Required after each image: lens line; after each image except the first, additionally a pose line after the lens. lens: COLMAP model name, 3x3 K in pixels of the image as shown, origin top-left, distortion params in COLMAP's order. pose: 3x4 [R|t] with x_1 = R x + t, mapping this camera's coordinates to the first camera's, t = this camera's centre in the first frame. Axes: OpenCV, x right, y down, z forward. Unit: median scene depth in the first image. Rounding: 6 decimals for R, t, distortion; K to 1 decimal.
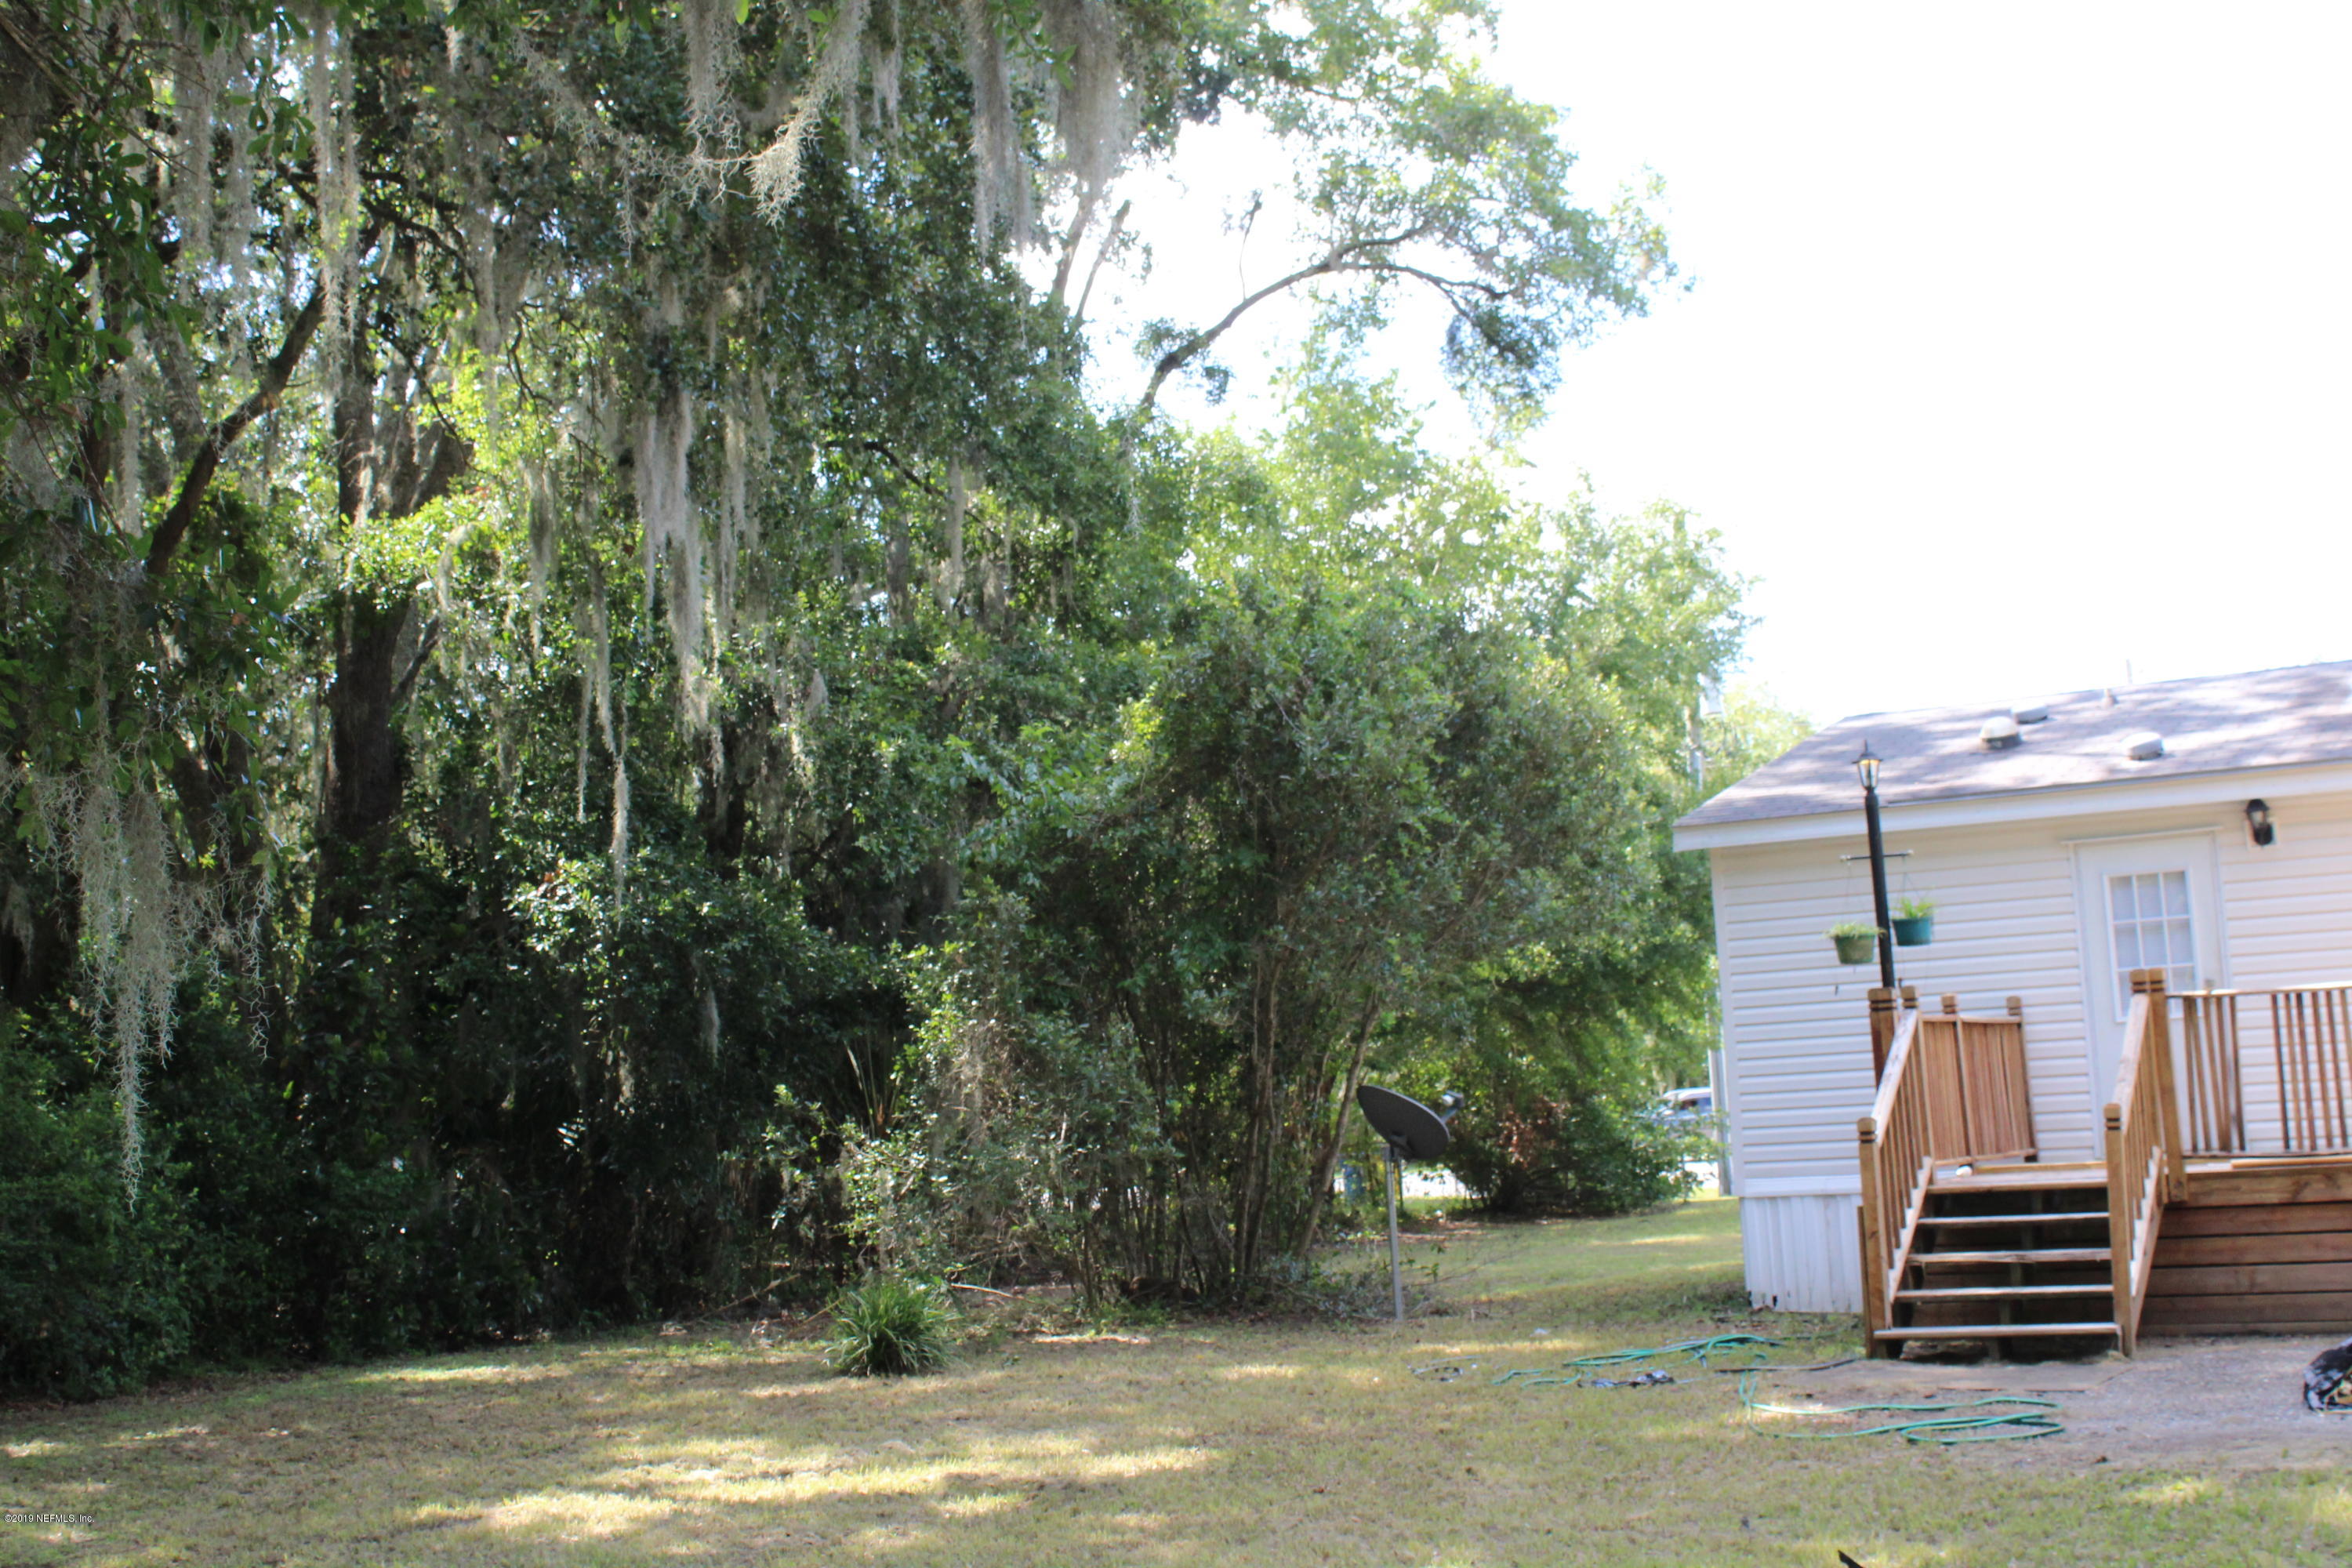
lens RADIAL K [[3112.7, 0, 1176.0], [0, 3112.7, 784.0], [0, 0, 1]] dist [-0.017392, -0.081585]
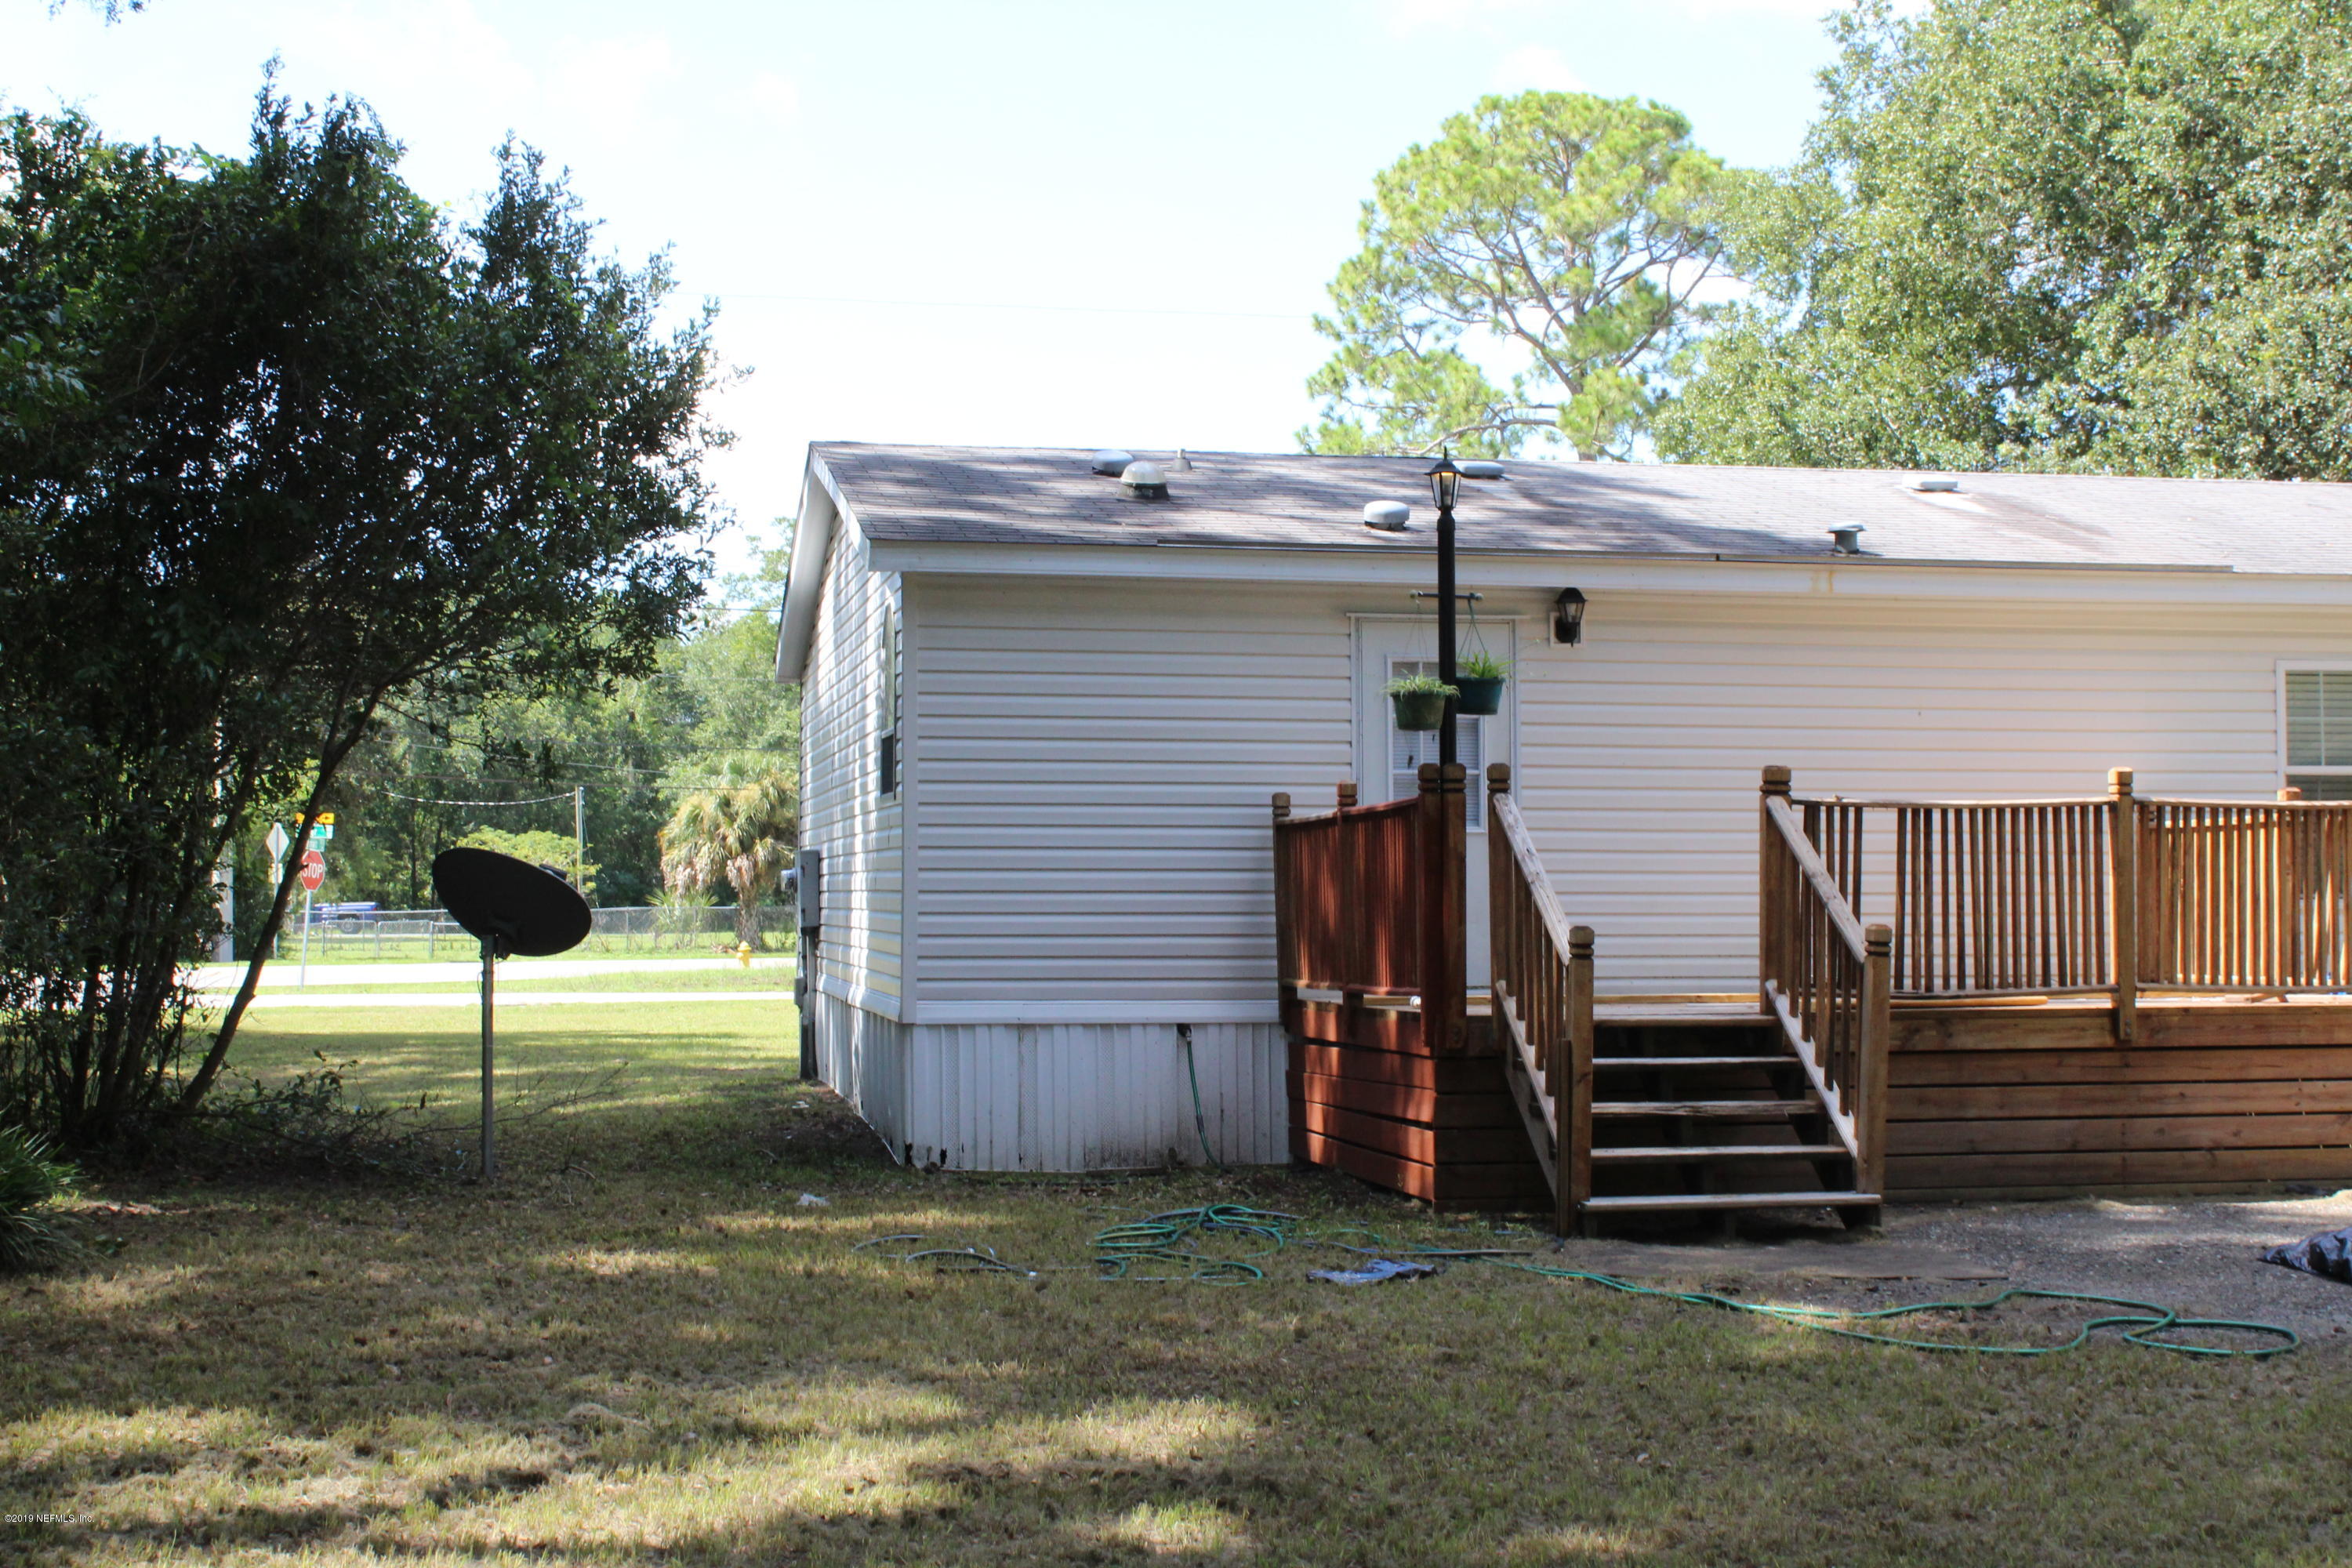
lens RADIAL K [[3112.7, 0, 1176.0], [0, 3112.7, 784.0], [0, 0, 1]] dist [-0.017392, -0.081585]
pose [[0.762911, 0.079182, 0.641636, -0.345648], [-0.111247, 0.993746, 0.009638, 0.074657], [-0.636860, -0.078733, 0.766949, 0.467631]]
